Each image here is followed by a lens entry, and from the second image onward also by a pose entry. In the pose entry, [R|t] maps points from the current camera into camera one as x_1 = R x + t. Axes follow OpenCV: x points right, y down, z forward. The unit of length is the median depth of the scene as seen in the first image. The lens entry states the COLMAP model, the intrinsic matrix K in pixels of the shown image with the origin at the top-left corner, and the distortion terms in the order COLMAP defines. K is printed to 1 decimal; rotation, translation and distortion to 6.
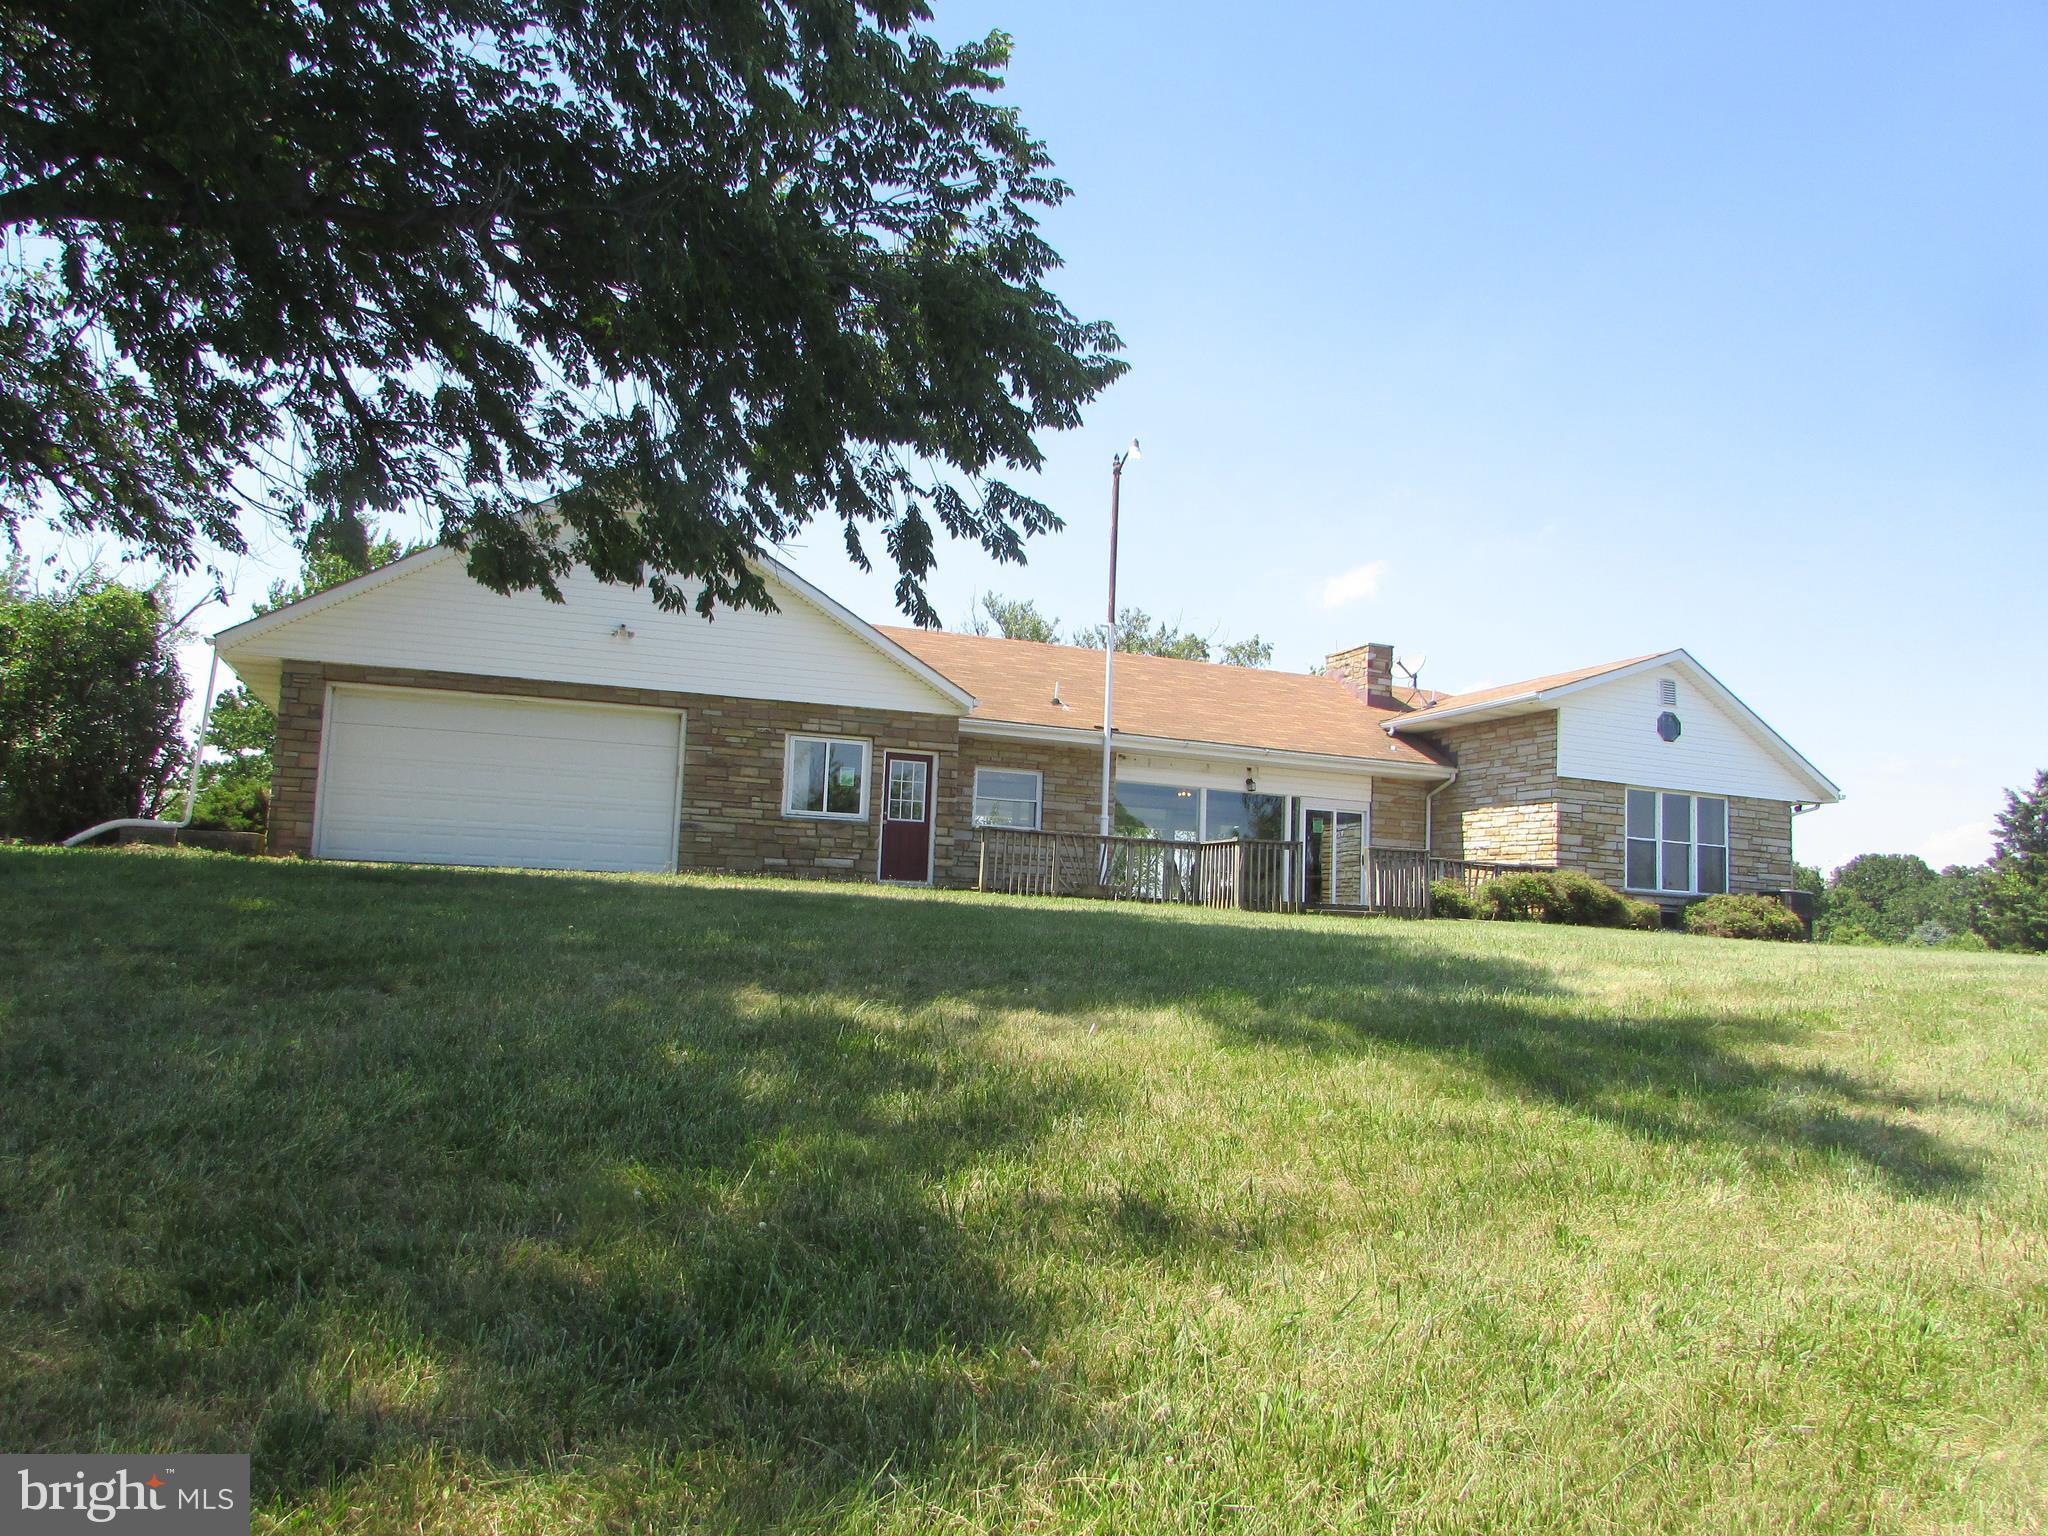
lens RADIAL K [[1449.2, 0, 1020.7], [0, 1449.2, 759.7], [0, 0, 1]] dist [-0.021685, 0.002179]
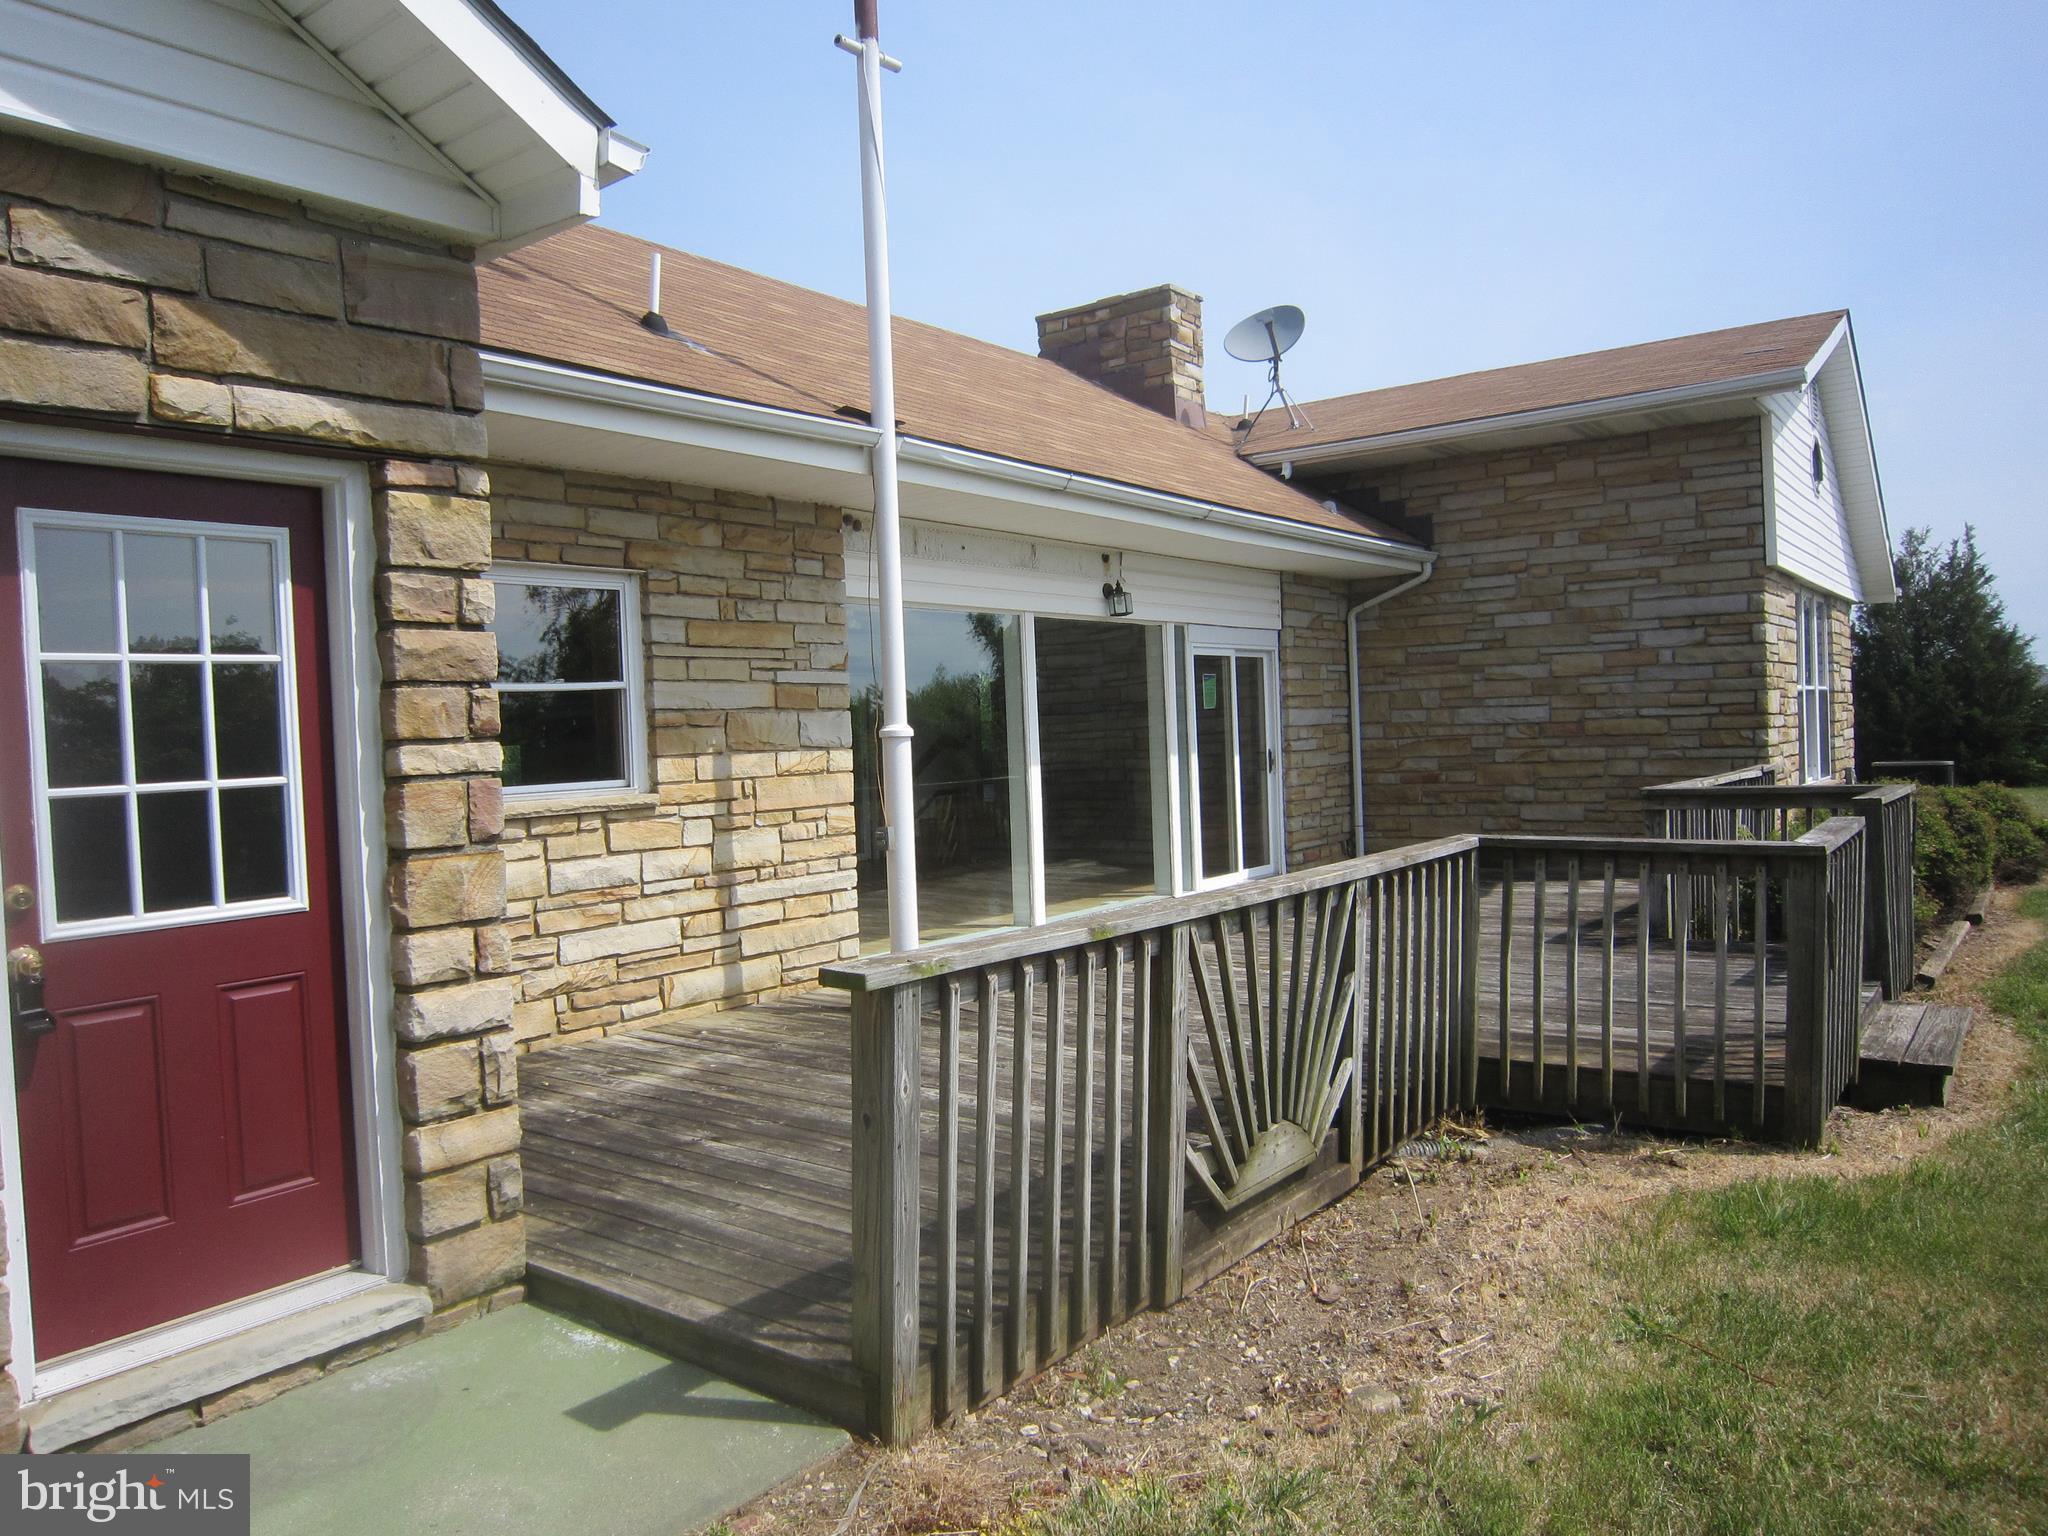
lens RADIAL K [[1449.2, 0, 1020.7], [0, 1449.2, 759.7], [0, 0, 1]] dist [-0.021685, 0.002179]
pose [[0.834439, -0.088221, 0.543993, -0.073553], [0.010633, 0.989497, 0.144158, 0.003994], [-0.550997, -0.114507, 0.826614, 0.702904]]
